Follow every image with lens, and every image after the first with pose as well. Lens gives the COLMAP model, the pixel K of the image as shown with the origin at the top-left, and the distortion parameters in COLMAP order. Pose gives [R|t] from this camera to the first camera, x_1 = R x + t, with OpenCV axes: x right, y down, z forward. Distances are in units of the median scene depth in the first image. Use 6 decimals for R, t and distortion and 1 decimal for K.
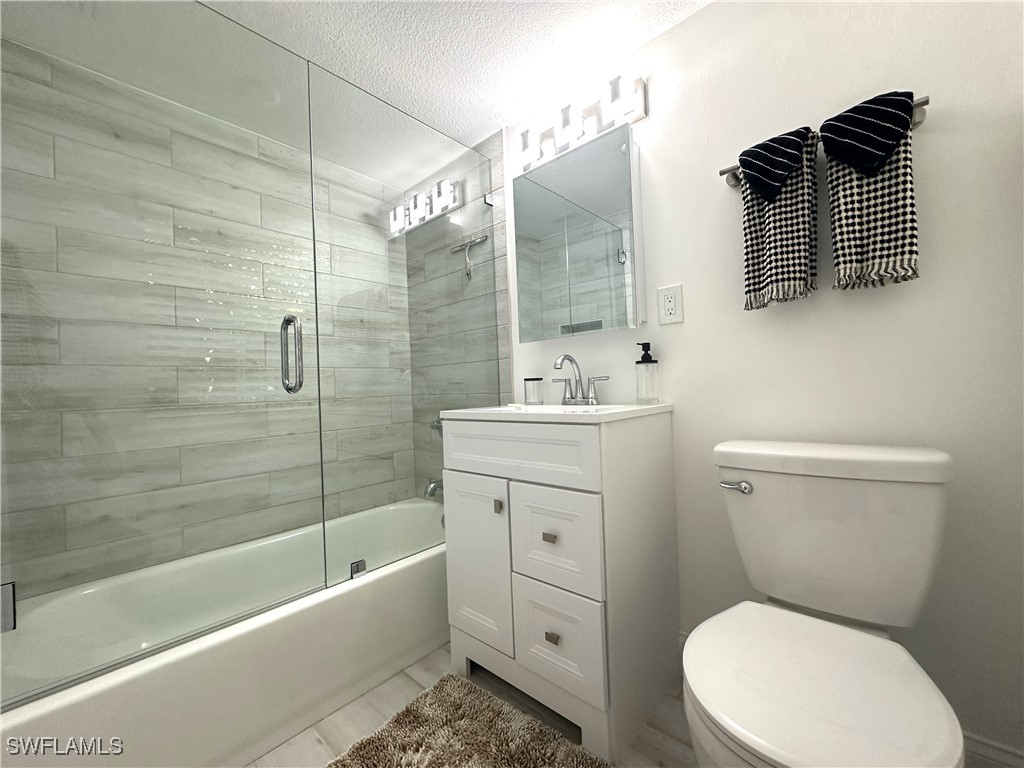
lens RADIAL K [[407.8, 0, 512.0], [0, 407.8, 384.0], [0, 0, 1]] dist [0.000347, 0.000023]
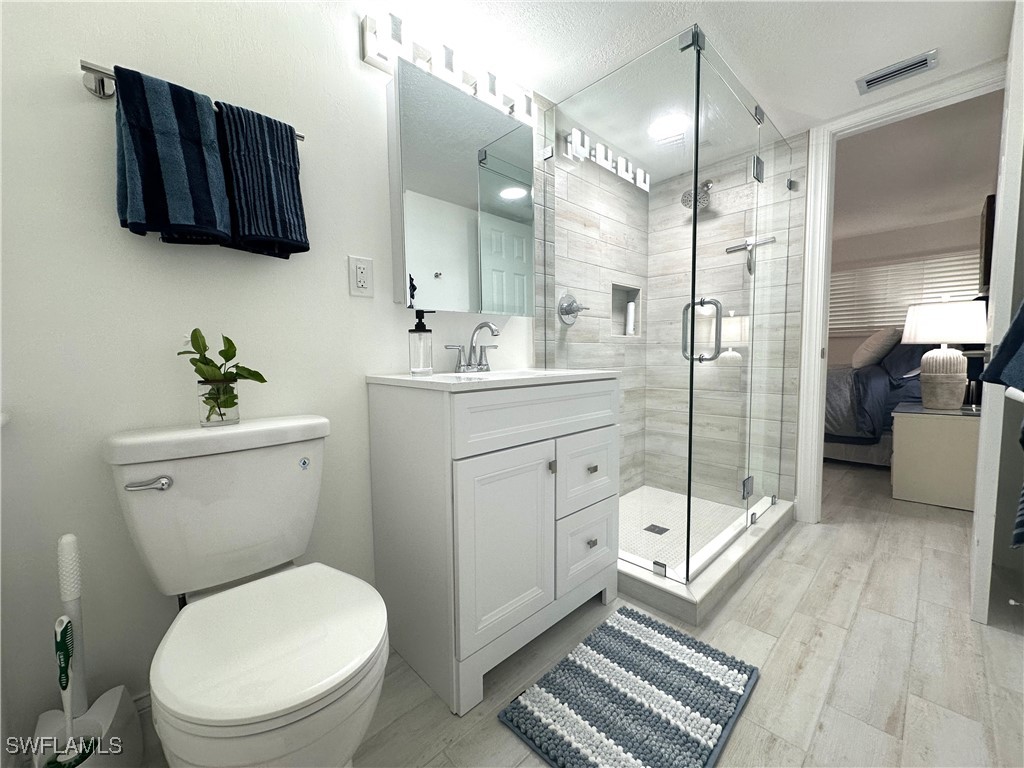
lens RADIAL K [[407.8, 0, 512.0], [0, 407.8, 384.0], [0, 0, 1]] dist [0.000347, 0.000023]
pose [[0.069294, -0.030616, 0.997126, -0.883549], [-0.007854, 0.999481, 0.031234, 0.050646], [-0.997565, -0.009996, 0.069018, 0.860148]]
